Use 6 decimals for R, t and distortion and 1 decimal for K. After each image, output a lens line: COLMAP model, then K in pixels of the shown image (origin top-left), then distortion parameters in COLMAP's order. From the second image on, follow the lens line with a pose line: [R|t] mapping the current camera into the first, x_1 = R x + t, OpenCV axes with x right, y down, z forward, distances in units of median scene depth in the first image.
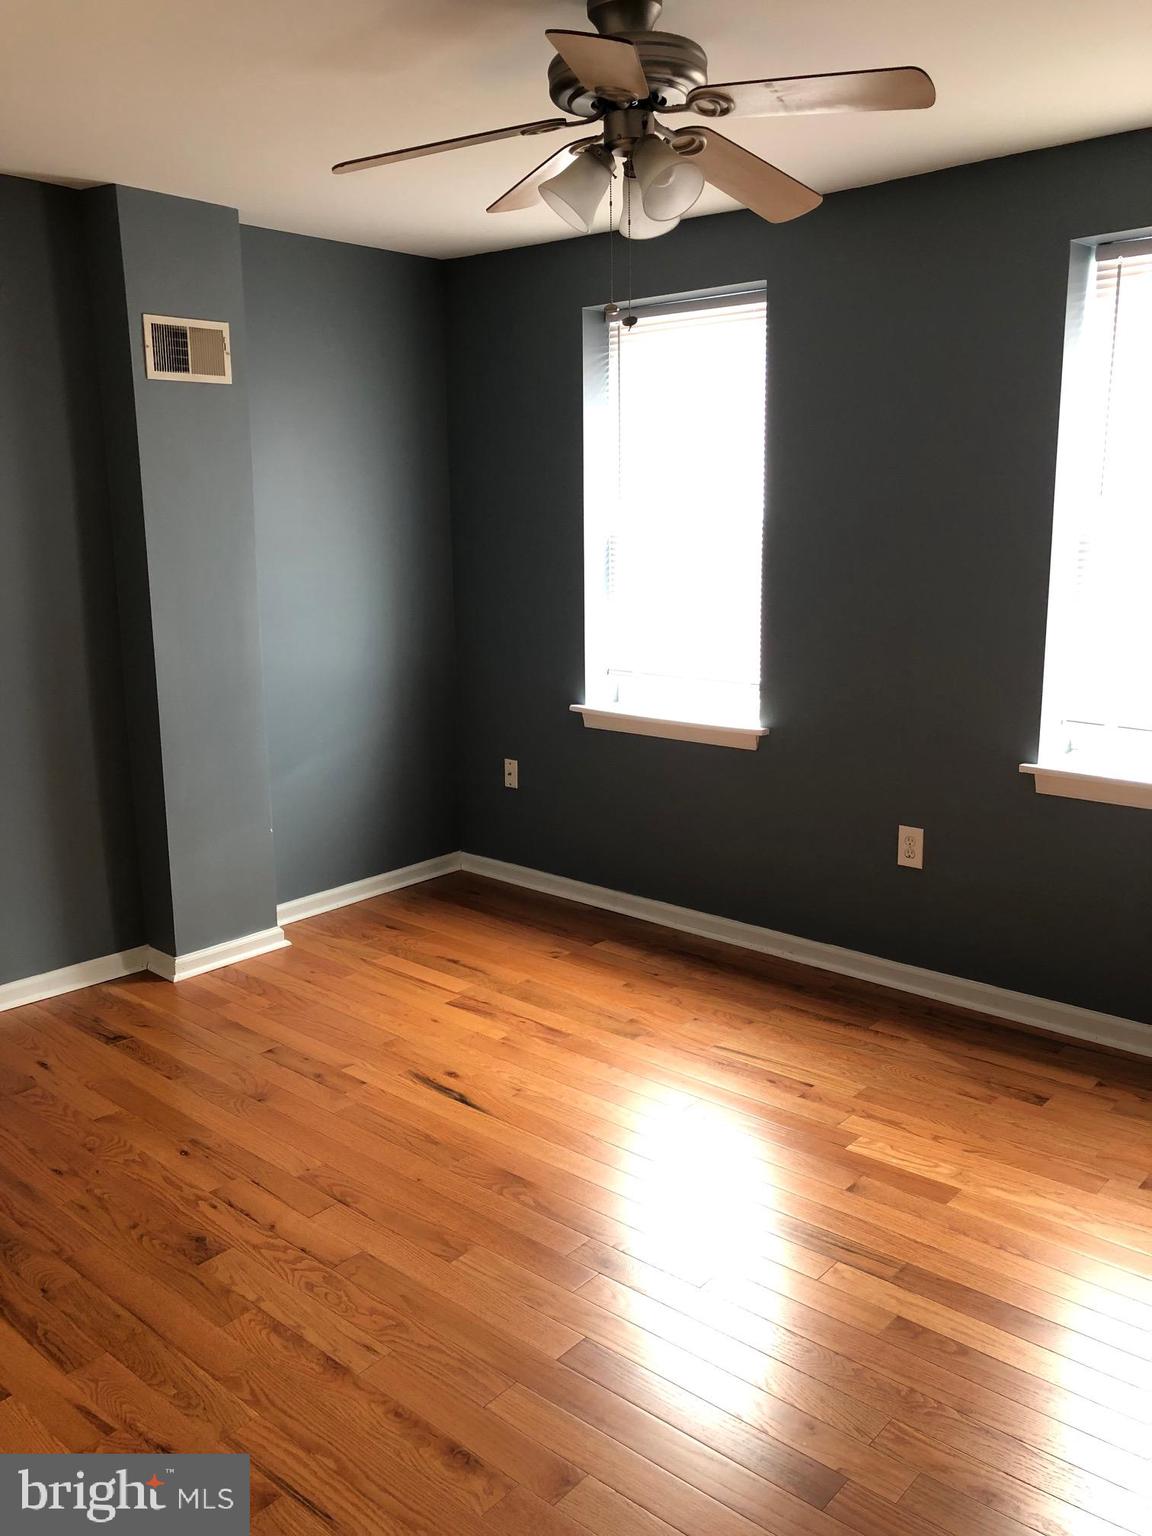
lens RADIAL K [[1265.1, 0, 576.0], [0, 1265.1, 768.0], [0, 0, 1]] dist [0.006061, -0.006495]
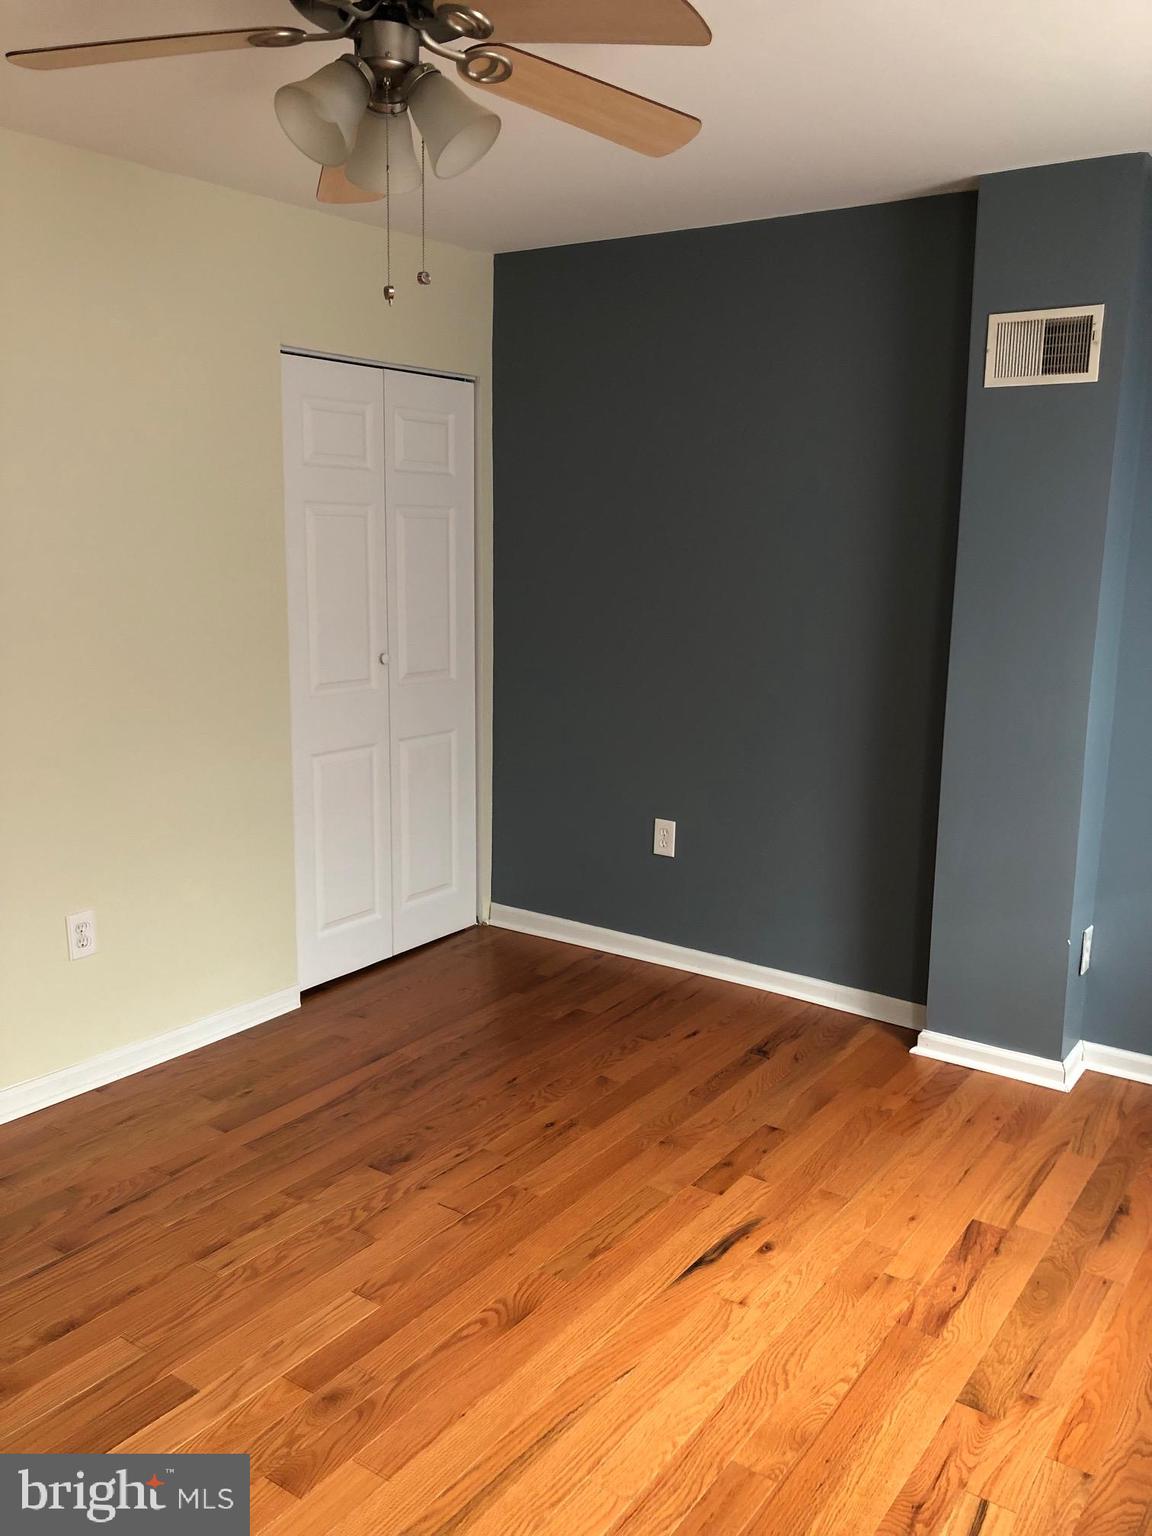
lens RADIAL K [[1277.5, 0, 576.0], [0, 1277.5, 768.0], [0, 0, 1]] dist [0.018667, 0.010444]
pose [[0.114218, 0.204393, -0.972203, 0.569896], [-0.220781, 0.959357, 0.175754, -0.151607], [0.968613, 0.194569, 0.154701, 0.657461]]
